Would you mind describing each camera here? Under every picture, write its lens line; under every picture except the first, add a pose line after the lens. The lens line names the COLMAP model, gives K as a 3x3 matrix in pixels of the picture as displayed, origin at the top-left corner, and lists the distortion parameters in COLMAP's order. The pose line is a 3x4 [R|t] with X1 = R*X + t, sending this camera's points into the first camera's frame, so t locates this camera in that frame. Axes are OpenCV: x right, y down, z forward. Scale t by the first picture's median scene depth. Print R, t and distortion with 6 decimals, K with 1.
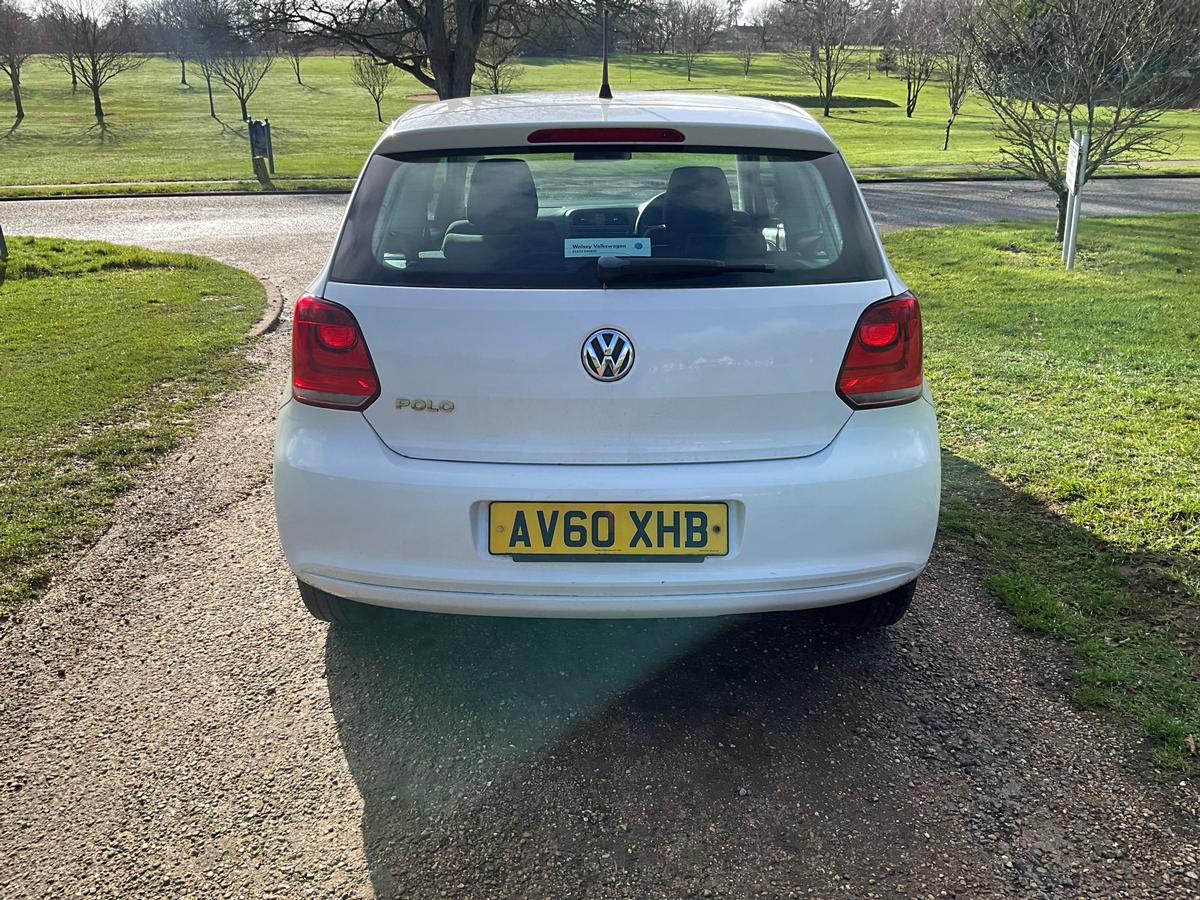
lens RADIAL K [[1027.7, 0, 599.1], [0, 1027.7, 456.2], [0, 0, 1]] dist [0.006128, -0.001835]
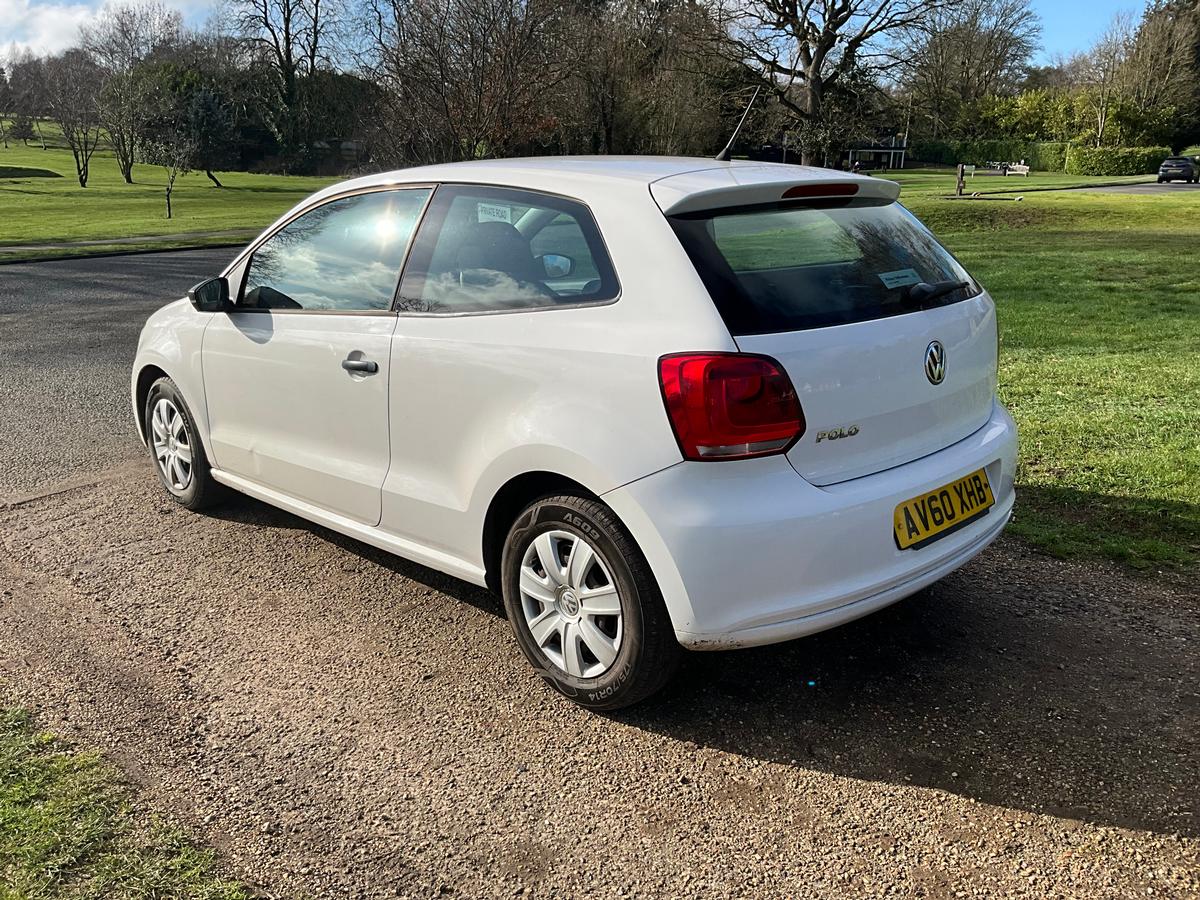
lens RADIAL K [[1027.7, 0, 598.4], [0, 1027.7, 445.2], [0, 0, 1]] dist [0.006128, -0.001835]
pose [[0.712050, -0.190679, 0.675741, -1.090570], [0.238227, 0.970938, 0.022949, -0.123333], [-0.660479, 0.144639, 0.736781, 0.365694]]
